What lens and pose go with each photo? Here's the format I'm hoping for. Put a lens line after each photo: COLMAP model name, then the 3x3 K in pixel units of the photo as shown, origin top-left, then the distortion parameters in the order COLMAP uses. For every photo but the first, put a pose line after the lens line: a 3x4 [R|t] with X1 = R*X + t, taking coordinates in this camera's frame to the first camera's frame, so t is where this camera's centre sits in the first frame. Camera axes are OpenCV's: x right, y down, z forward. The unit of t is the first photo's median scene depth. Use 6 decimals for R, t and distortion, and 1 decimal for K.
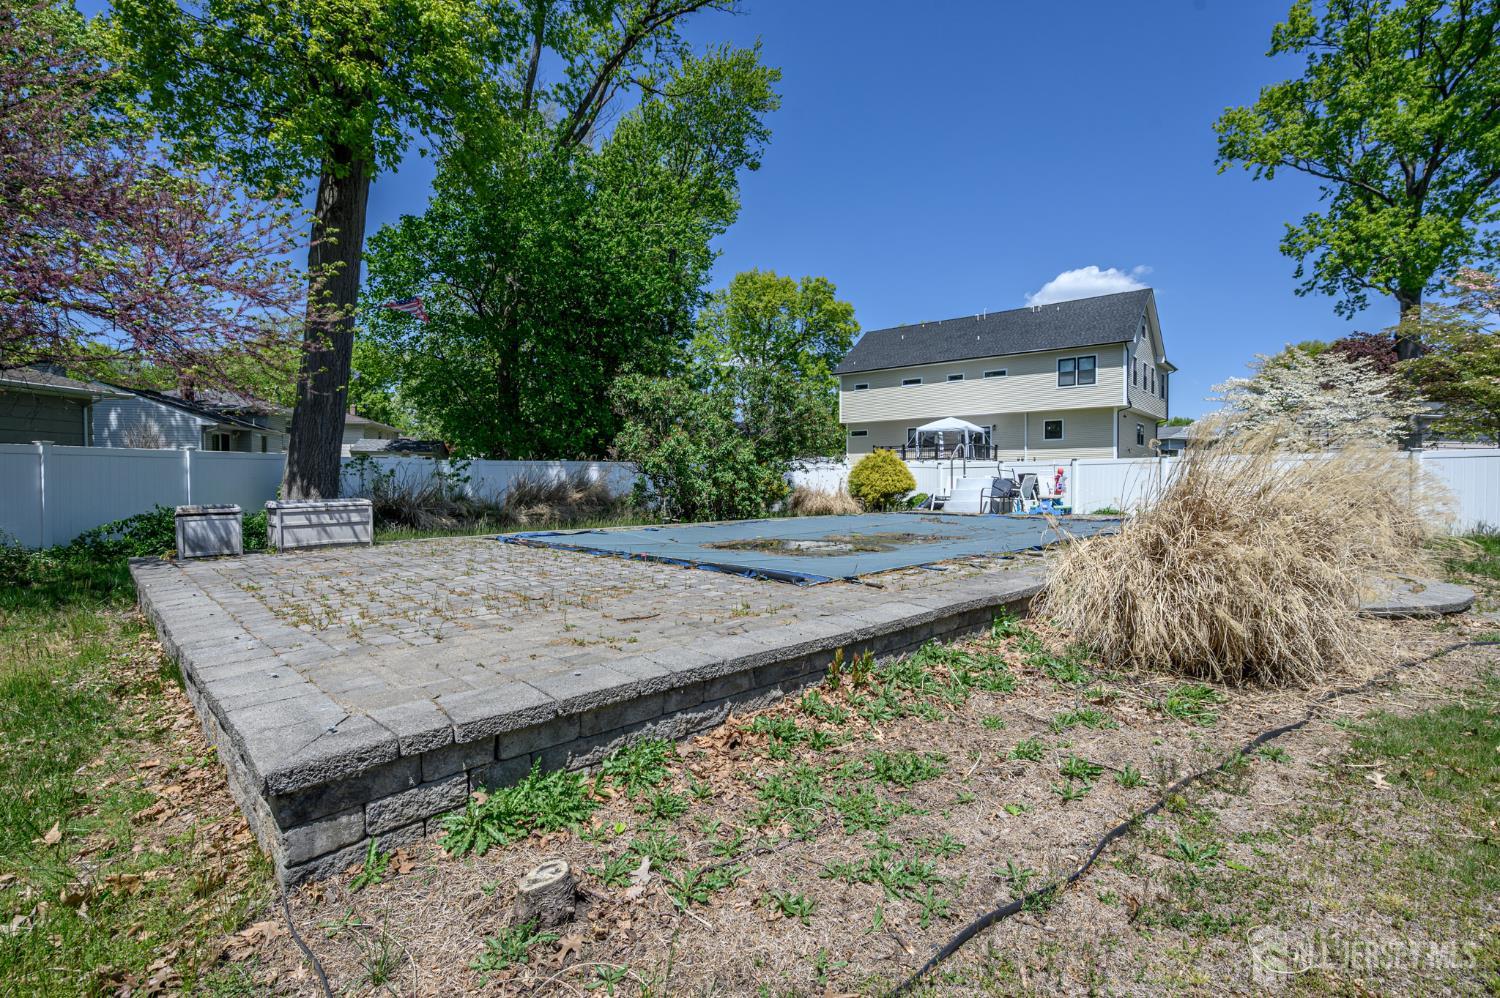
lens RADIAL K [[699.2, 0, 715.0], [0, 699.2, 487.1], [0, 0, 1]] dist [0.000009, 0.001092]
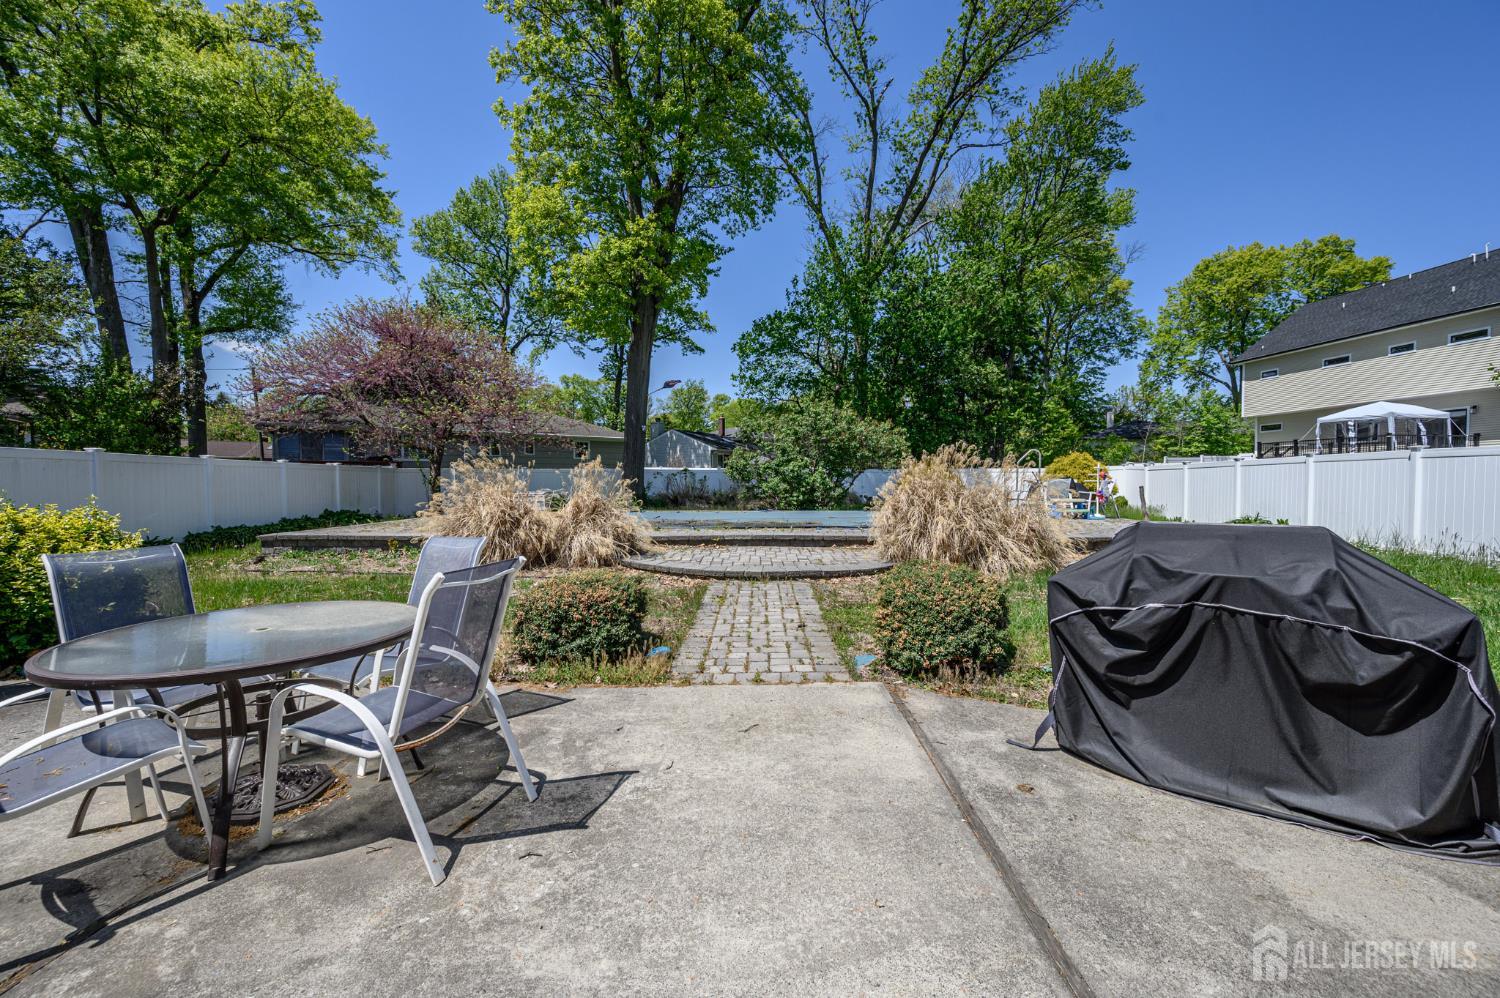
lens RADIAL K [[586.8, 0, 744.6], [0, 586.8, 501.1], [0, 0, 1]] dist [-0.002658, -0.000354]
pose [[0.672343, 0.029278, -0.739660, 0.326622], [-0.008215, 0.999451, 0.032093, -0.003516], [0.740194, -0.015501, 0.672215, 0.027080]]
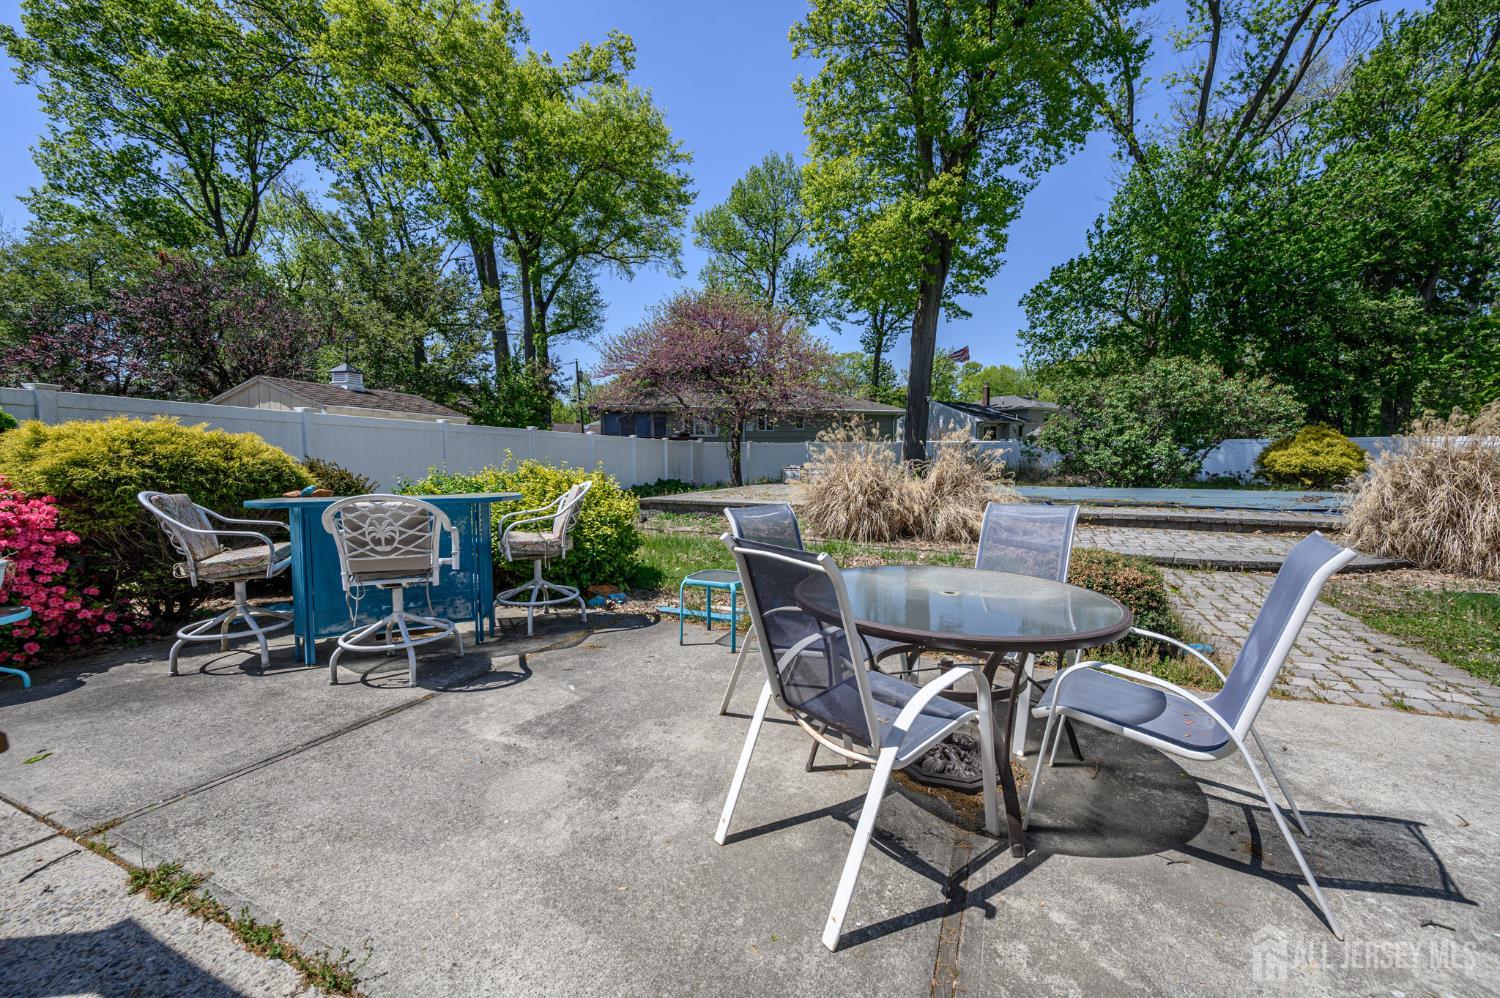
lens RADIAL K [[586.8, 0, 748.2], [0, 586.8, 499.1], [0, 0, 1]] dist [-0.002658, -0.000354]
pose [[0.343175, 0.073129, -0.936420, 0.297411], [-0.008432, 0.997164, 0.074783, -0.001613], [0.939233, -0.017768, 0.342819, -0.006533]]
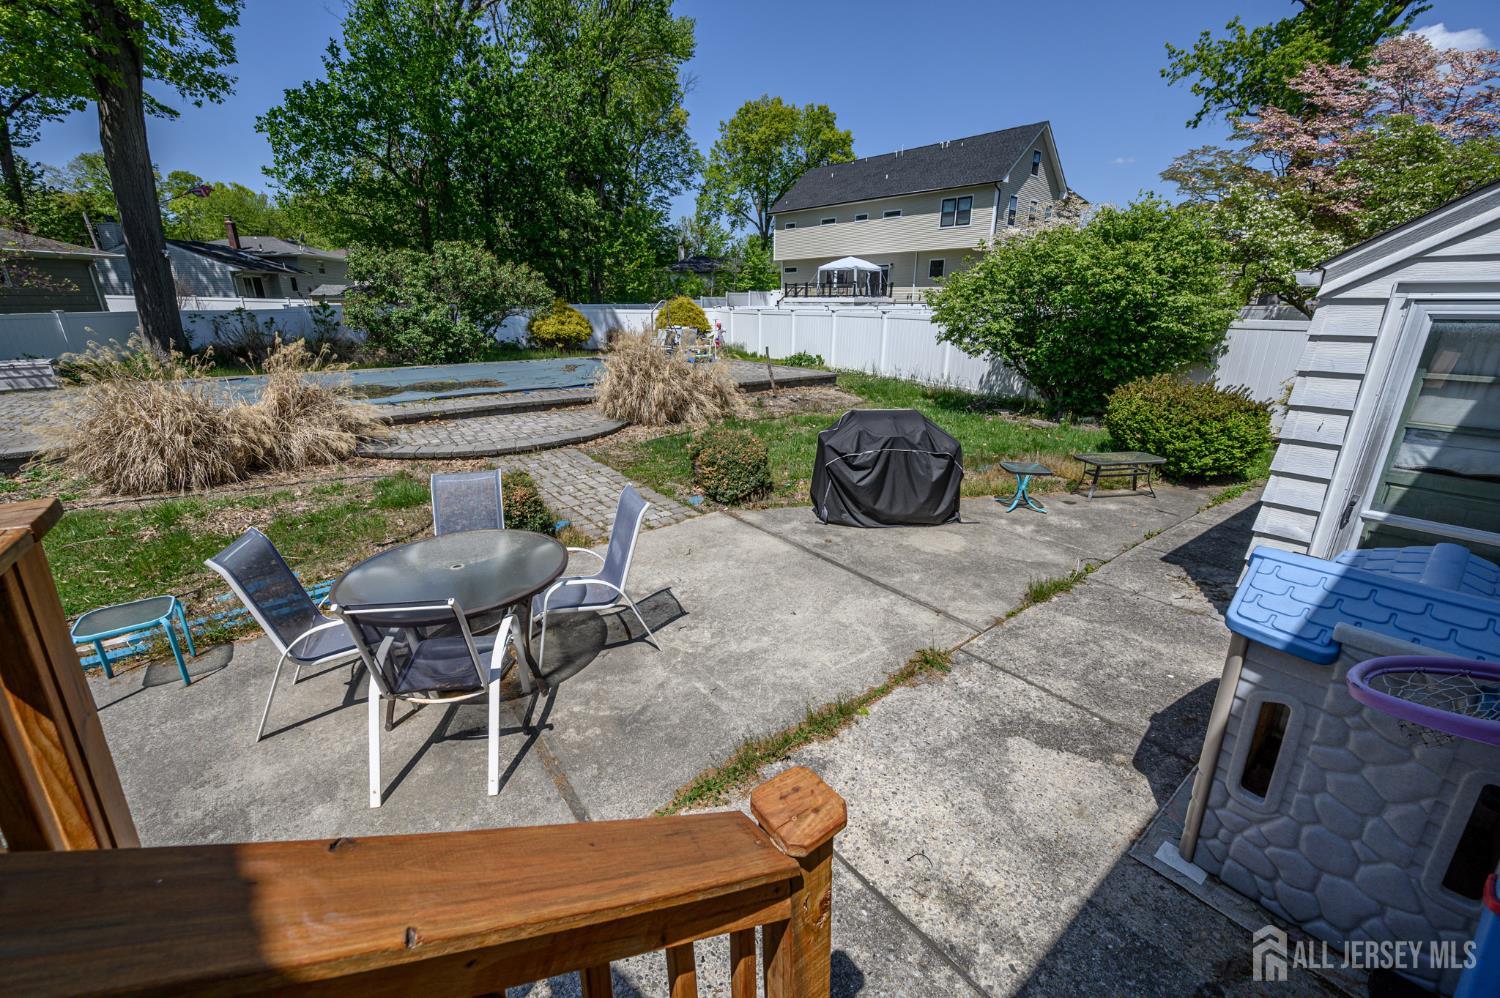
lens RADIAL K [[586.8, 0, 743.7], [0, 586.8, 503.1], [0, 0, 1]] dist [-0.002658, -0.000354]
pose [[0.988806, 0.054422, -0.138926, 0.302102], [-0.007225, 0.947478, 0.319738, -0.022991], [0.149030, -0.315155, 0.937266, -0.036325]]
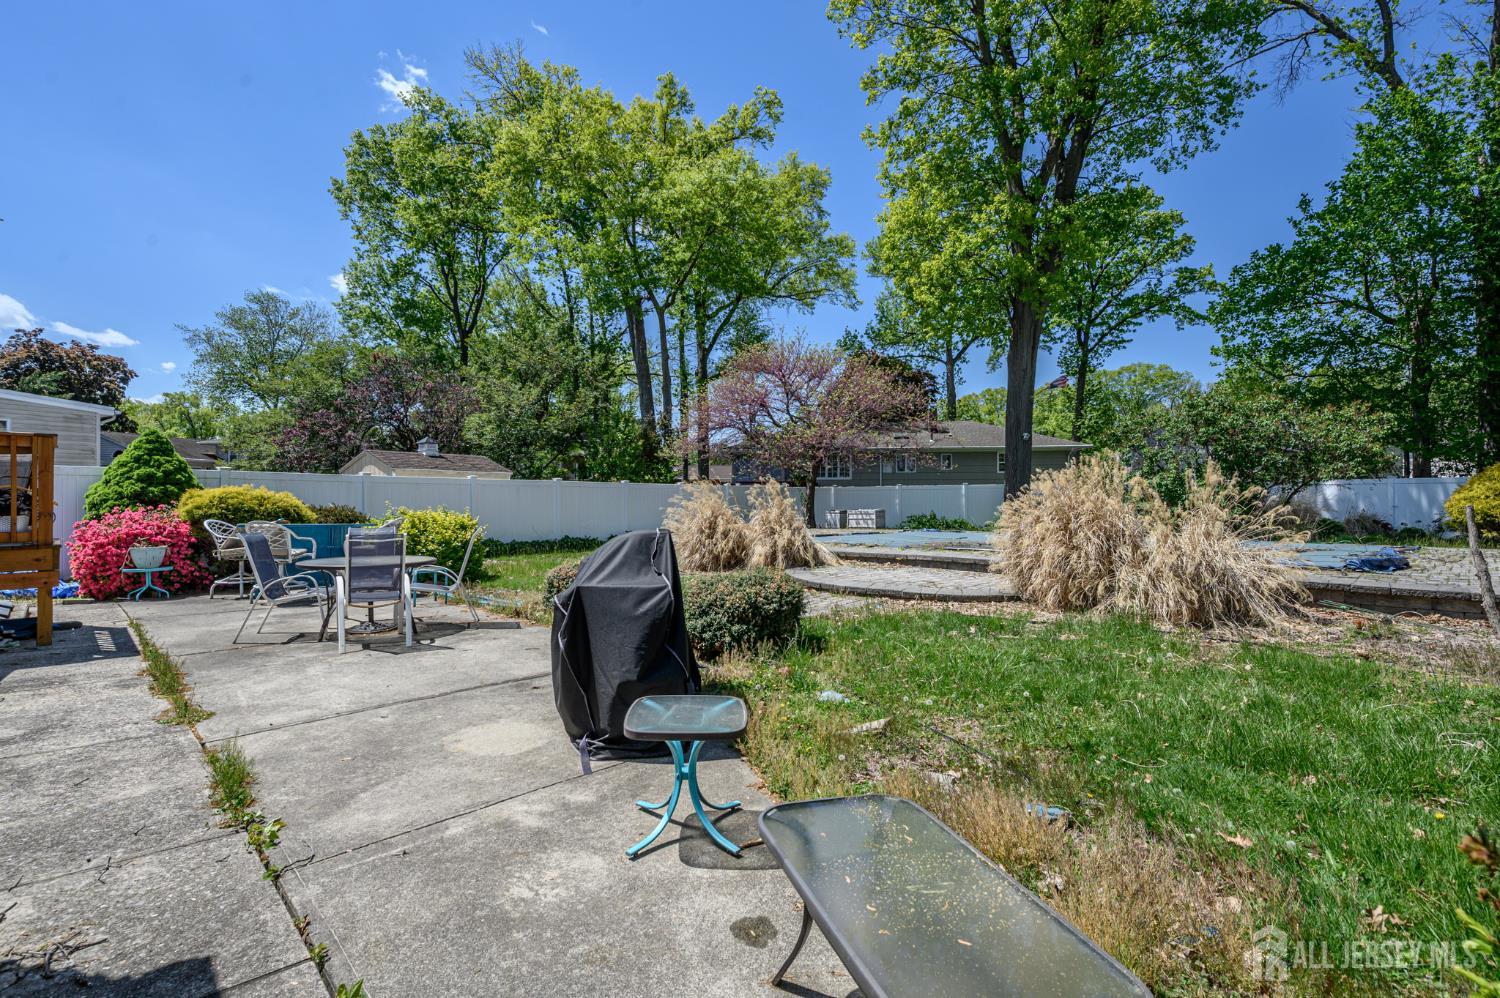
lens RADIAL K [[699.2, 0, 751.9], [0, 699.2, 492.0], [0, 0, 1]] dist [0.000009, 0.001092]
pose [[-0.026633, -0.007591, -0.999616, 0.418207], [-0.004185, 0.999963, -0.007482, -0.003909], [0.999637, 0.003984, -0.026664, 0.127748]]
